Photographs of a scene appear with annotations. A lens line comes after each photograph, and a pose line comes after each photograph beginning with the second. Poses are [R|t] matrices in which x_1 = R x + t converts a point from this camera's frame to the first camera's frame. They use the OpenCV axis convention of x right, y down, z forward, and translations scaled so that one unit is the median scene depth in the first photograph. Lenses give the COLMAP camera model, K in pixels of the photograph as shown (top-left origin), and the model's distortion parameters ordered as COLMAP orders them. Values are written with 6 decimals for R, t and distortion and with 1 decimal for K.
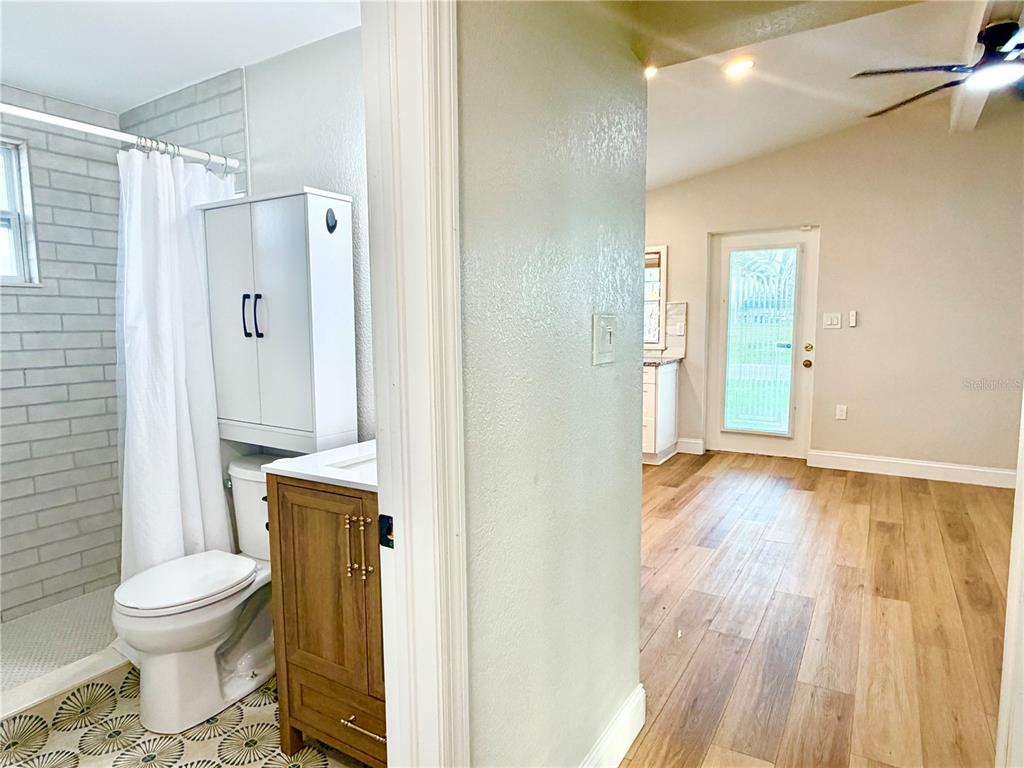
lens RADIAL K [[603.8, 0, 515.8], [0, 603.8, 388.5], [0, 0, 1]] dist [0.000116, -0.001437]
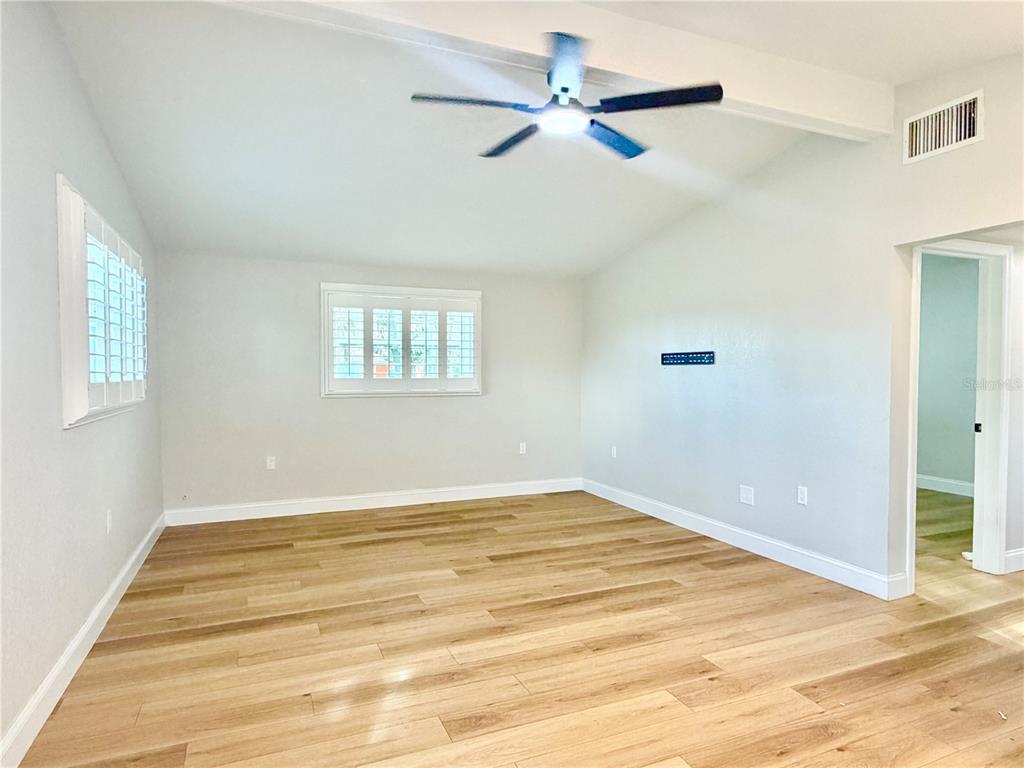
lens RADIAL K [[603.8, 0, 515.8], [0, 603.8, 388.5], [0, 0, 1]] dist [0.000116, -0.001437]
pose [[-0.817455, -0.004393, 0.575975, 0.168695], [0.069412, 0.991932, 0.106078, -0.113887], [-0.571794, 0.126693, -0.810555, 1.006853]]
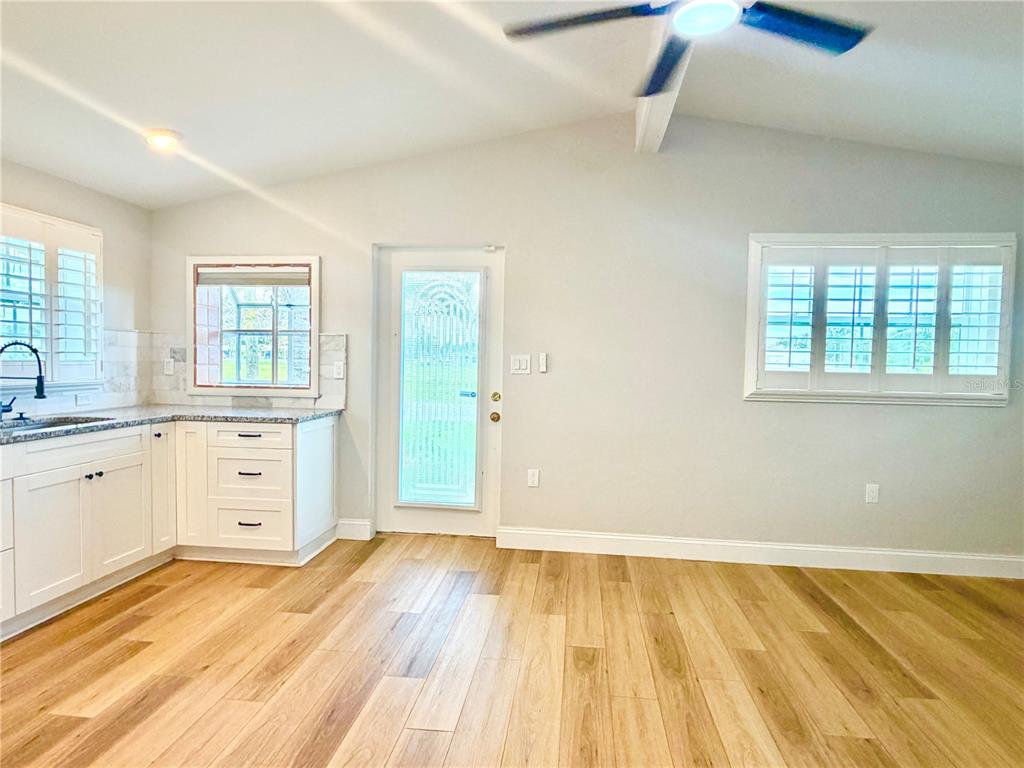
lens RADIAL K [[603.8, 0, 515.8], [0, 603.8, 388.5], [0, 0, 1]] dist [0.000116, -0.001437]
pose [[0.903140, 0.007618, 0.429279, 0.167411], [0.018480, 0.998226, -0.056595, -0.033610], [-0.428949, 0.059046, 0.901397, 0.270568]]
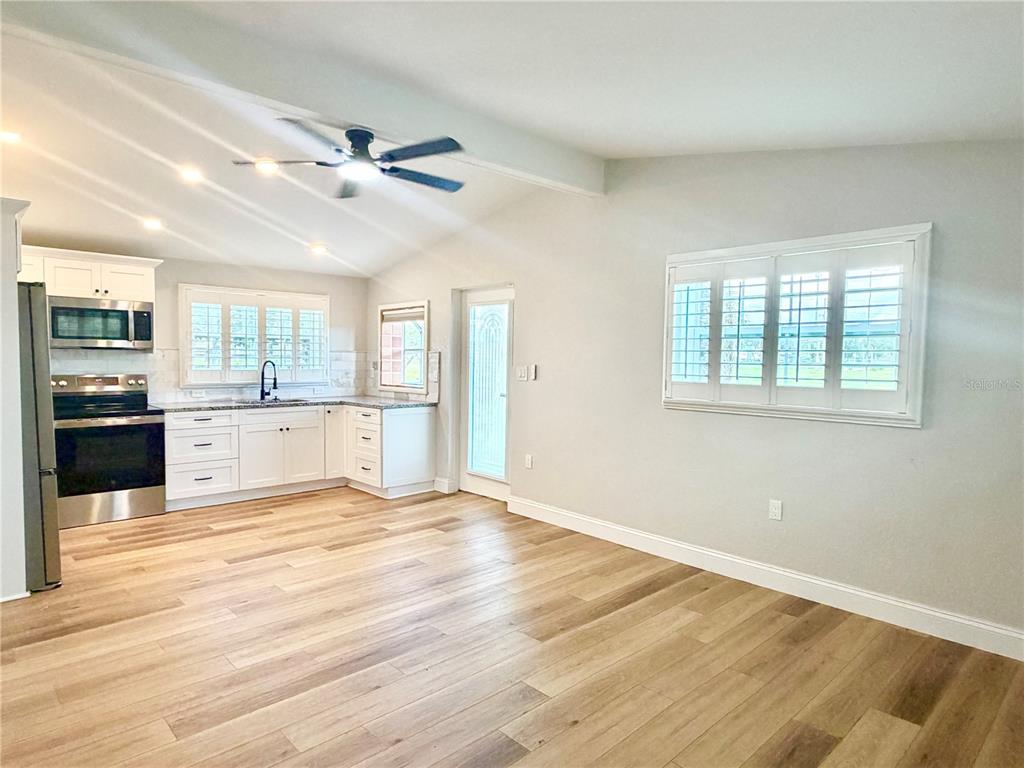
lens RADIAL K [[595.0, 0, 517.2], [0, 595.0, 395.1], [0, 0, 1]] dist [0.001378, 0.000992]
pose [[0.969922, 0.039620, -0.240169, 0.745742], [-0.051103, 0.997819, -0.041772, -0.029905], [0.237990, 0.052789, 0.969832, -0.006818]]
